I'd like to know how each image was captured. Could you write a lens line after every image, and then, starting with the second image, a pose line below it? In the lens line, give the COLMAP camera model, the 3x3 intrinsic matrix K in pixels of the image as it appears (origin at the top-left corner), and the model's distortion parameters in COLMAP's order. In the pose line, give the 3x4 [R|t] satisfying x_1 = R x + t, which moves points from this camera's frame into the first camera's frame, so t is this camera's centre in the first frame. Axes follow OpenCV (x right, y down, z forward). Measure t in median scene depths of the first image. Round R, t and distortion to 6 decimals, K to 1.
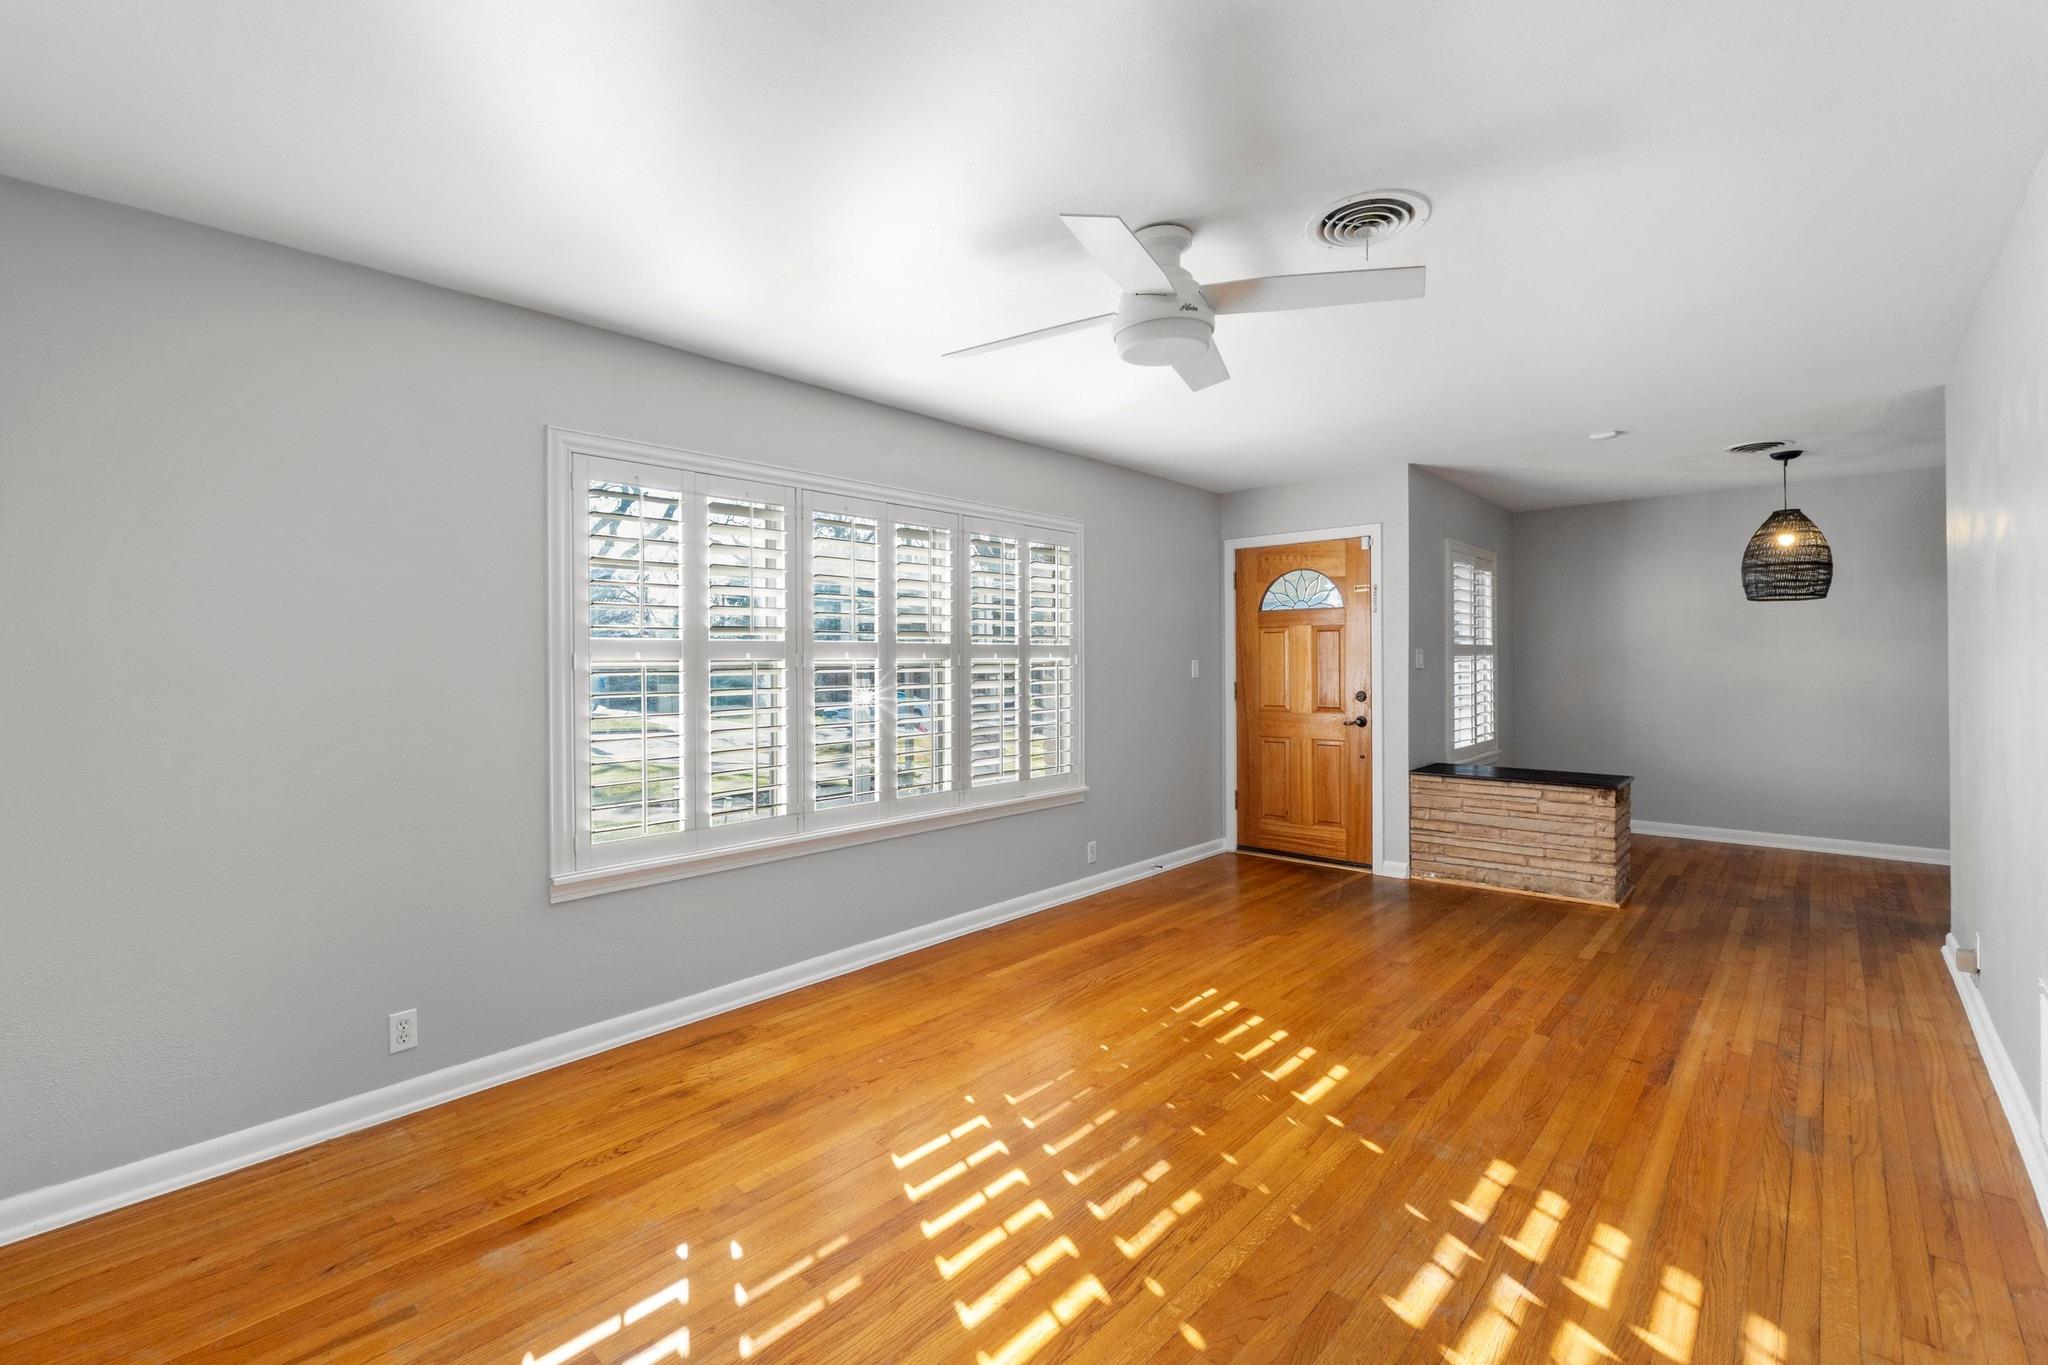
lens RADIAL K [[893.8, 0, 1019.7], [0, 893.8, 657.2], [0, 0, 1]] dist [-0.009046, 0.000459]
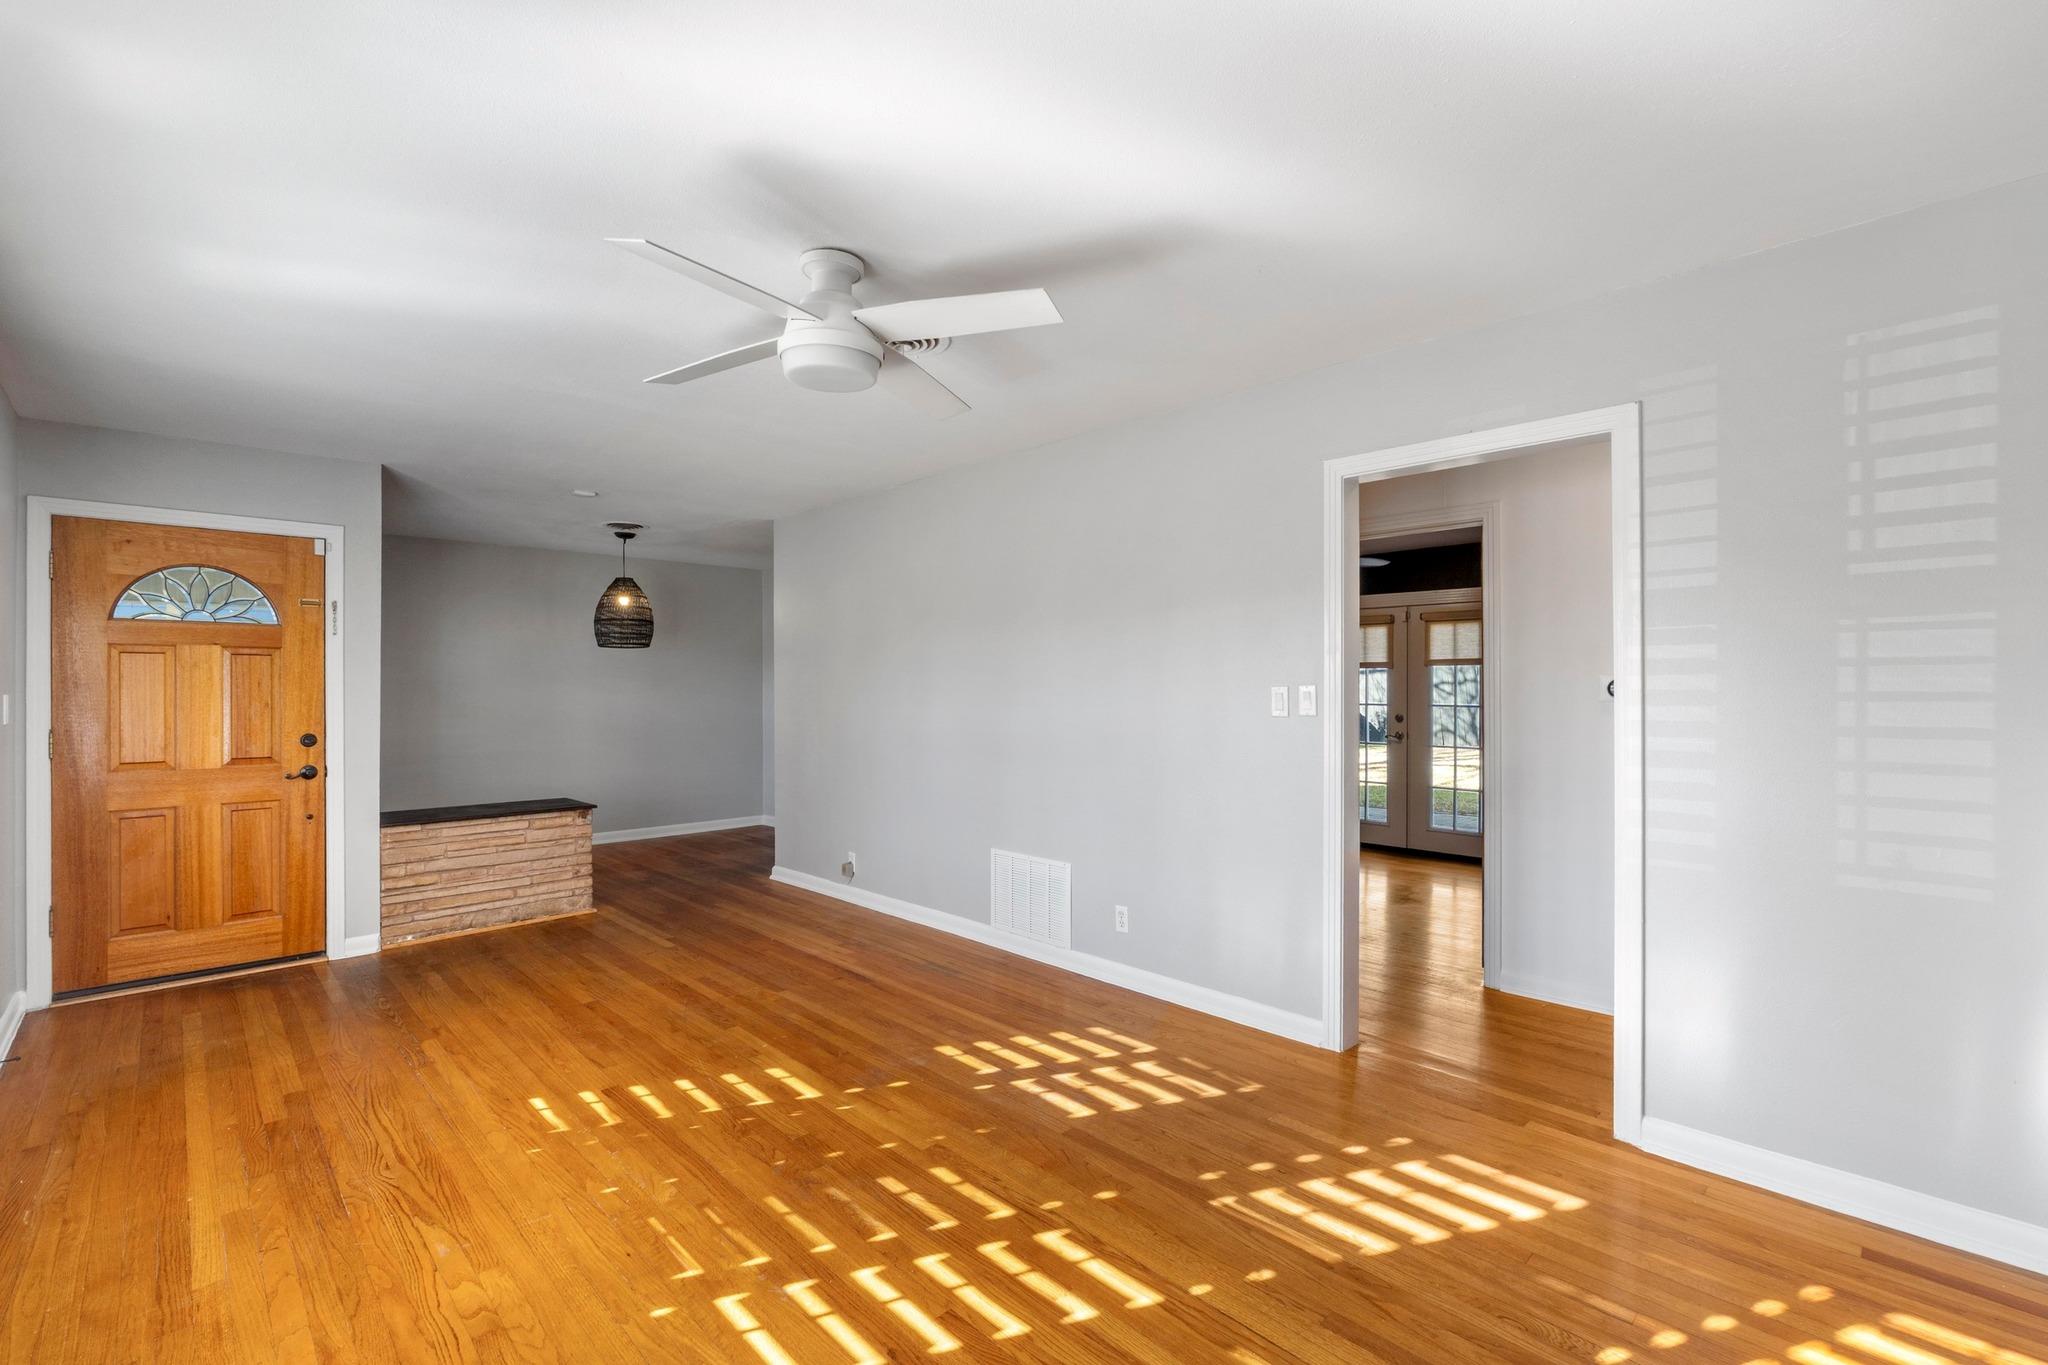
lens RADIAL K [[879.8, 0, 1030.7], [0, 879.8, 681.4], [0, 0, 1]] dist [-0.002592, -0.000362]
pose [[0.059148, 0.015533, 0.998128, -0.557939], [-0.001506, 0.999879, -0.015471, 0.004862], [-0.998248, -0.000588, 0.059164, 0.502501]]
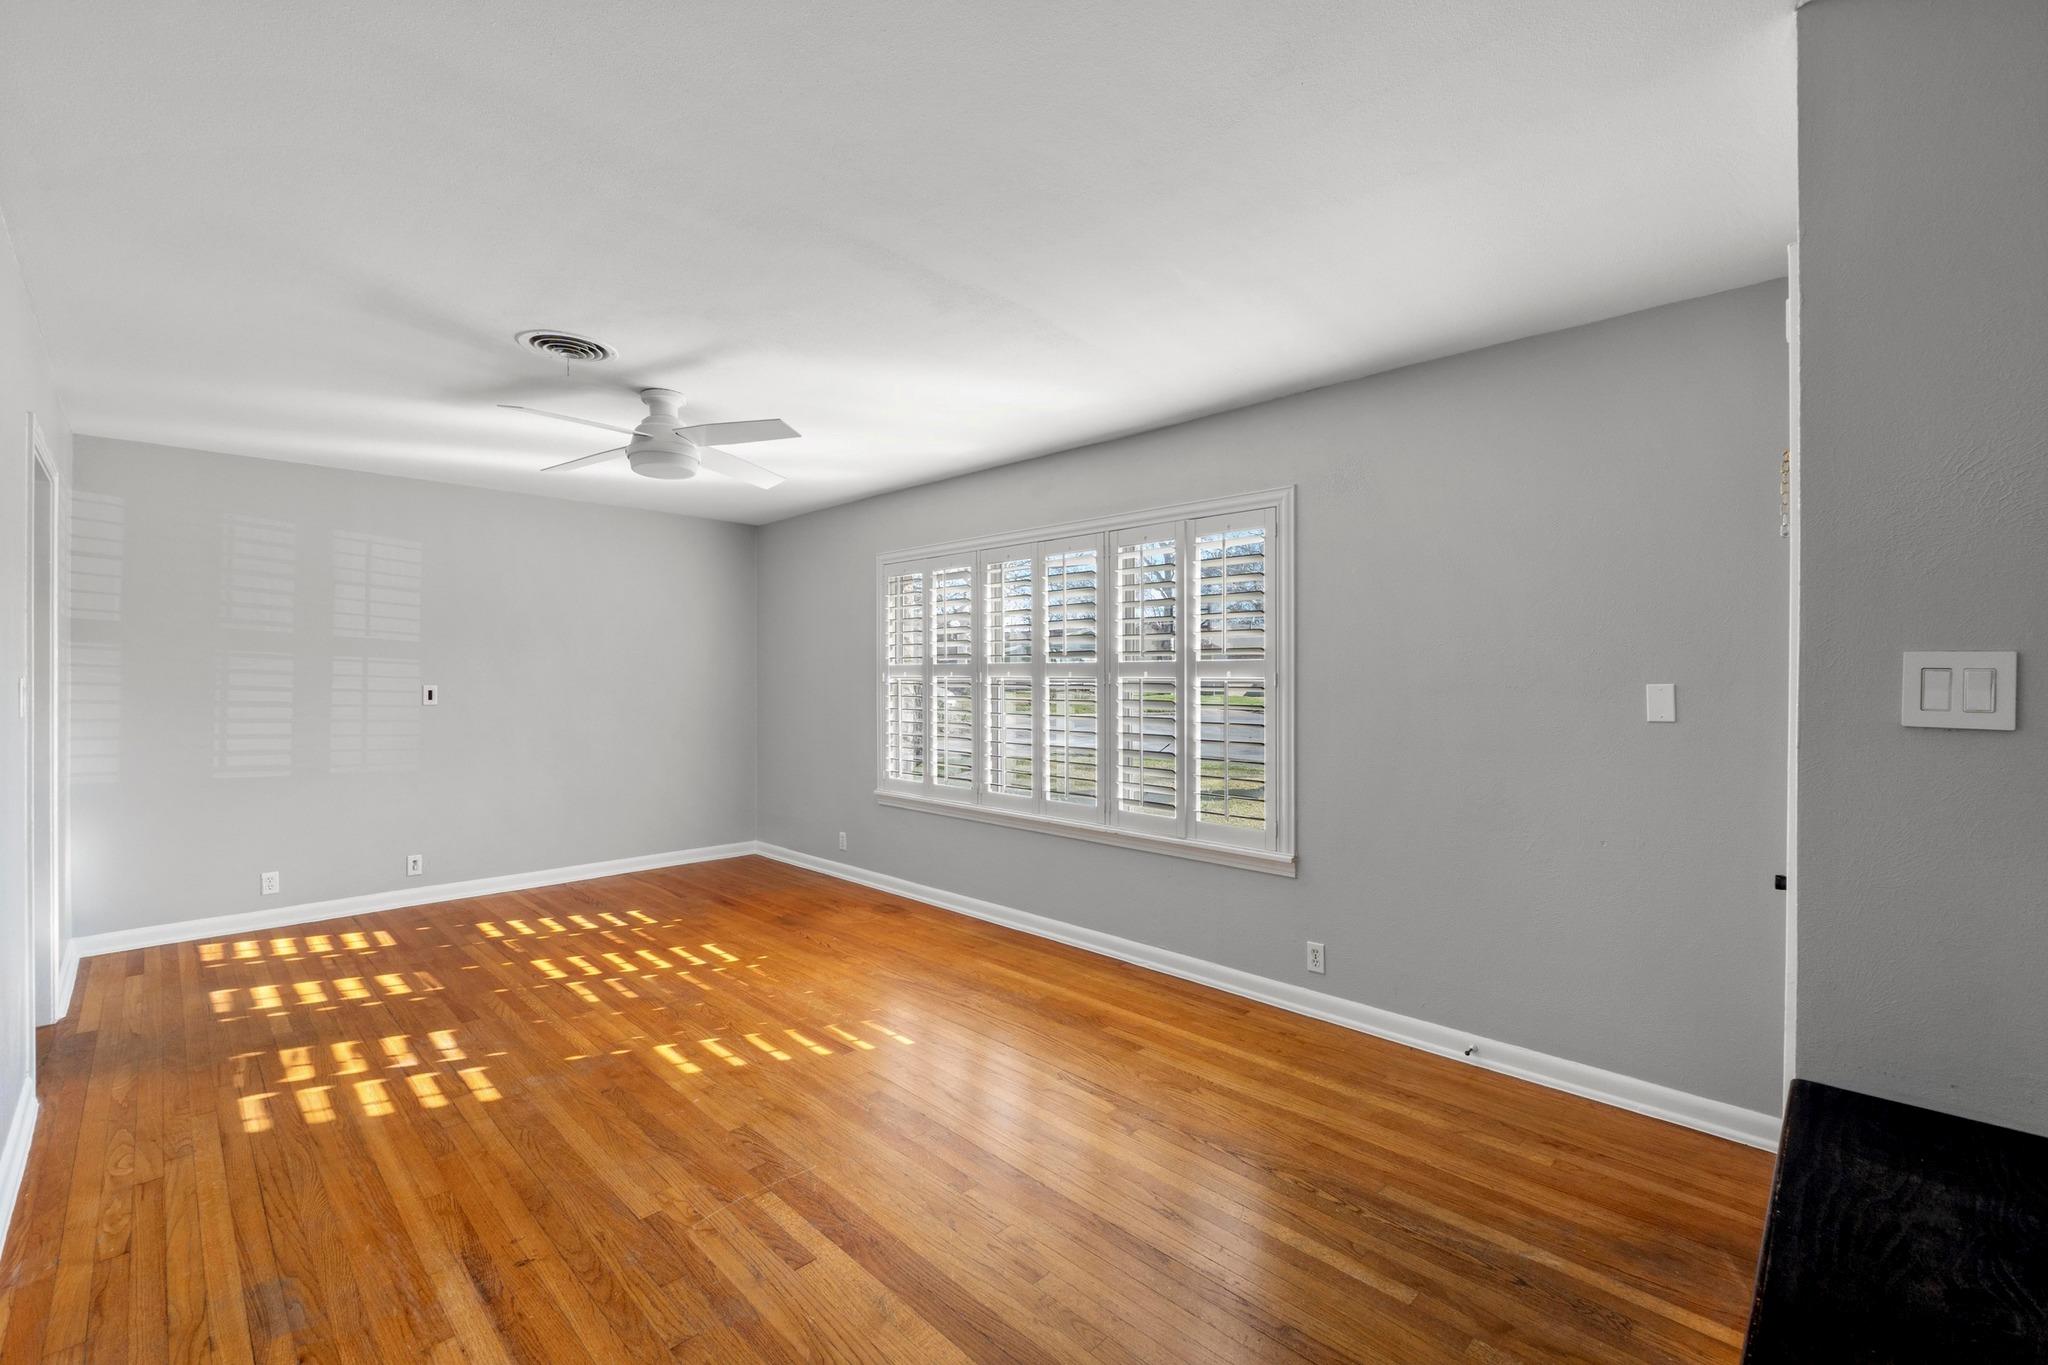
lens RADIAL K [[879.8, 0, 1030.7], [0, 879.8, 681.4], [0, 0, 1]] dist [-0.002592, -0.000362]
pose [[-0.045905, 0.012515, -0.998867, 1.105988], [0.003657, 0.999917, 0.012360, -0.007461], [0.998939, -0.003086, -0.045947, 1.164550]]
